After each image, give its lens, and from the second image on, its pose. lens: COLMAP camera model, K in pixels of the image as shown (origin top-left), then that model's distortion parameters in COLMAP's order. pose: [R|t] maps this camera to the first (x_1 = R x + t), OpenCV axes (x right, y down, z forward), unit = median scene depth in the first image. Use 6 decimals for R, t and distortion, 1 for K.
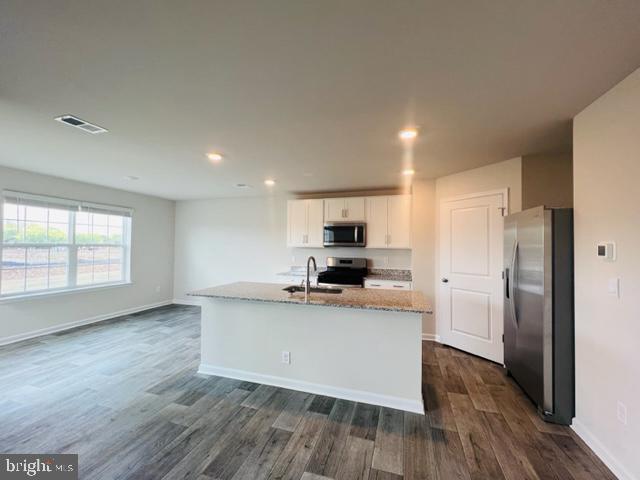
lens RADIAL K [[267.2, 0, 318.8], [0, 267.2, 240.6], [0, 0, 1]] dist [-0.004999, 0.001811]
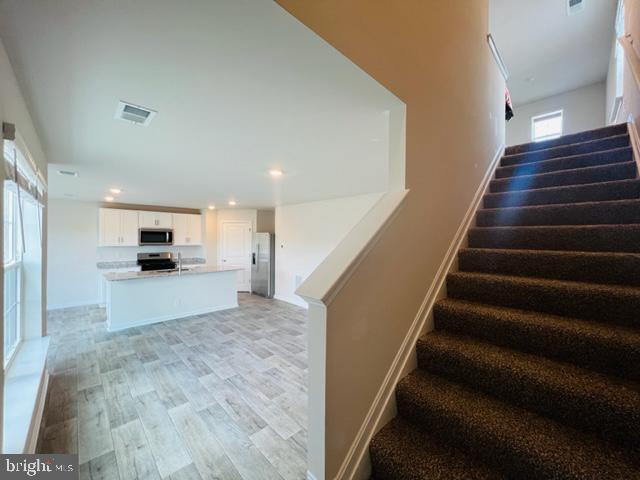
lens RADIAL K [[257.0, 0, 320.1], [0, 257.0, 239.2], [0, 0, 1]] dist [-0.009612, -0.000120]
pose [[0.476687, -0.007619, 0.879040, -0.919685], [-0.020579, 0.999592, 0.019824, -0.072406], [-0.878832, -0.027540, 0.476335, -0.595510]]
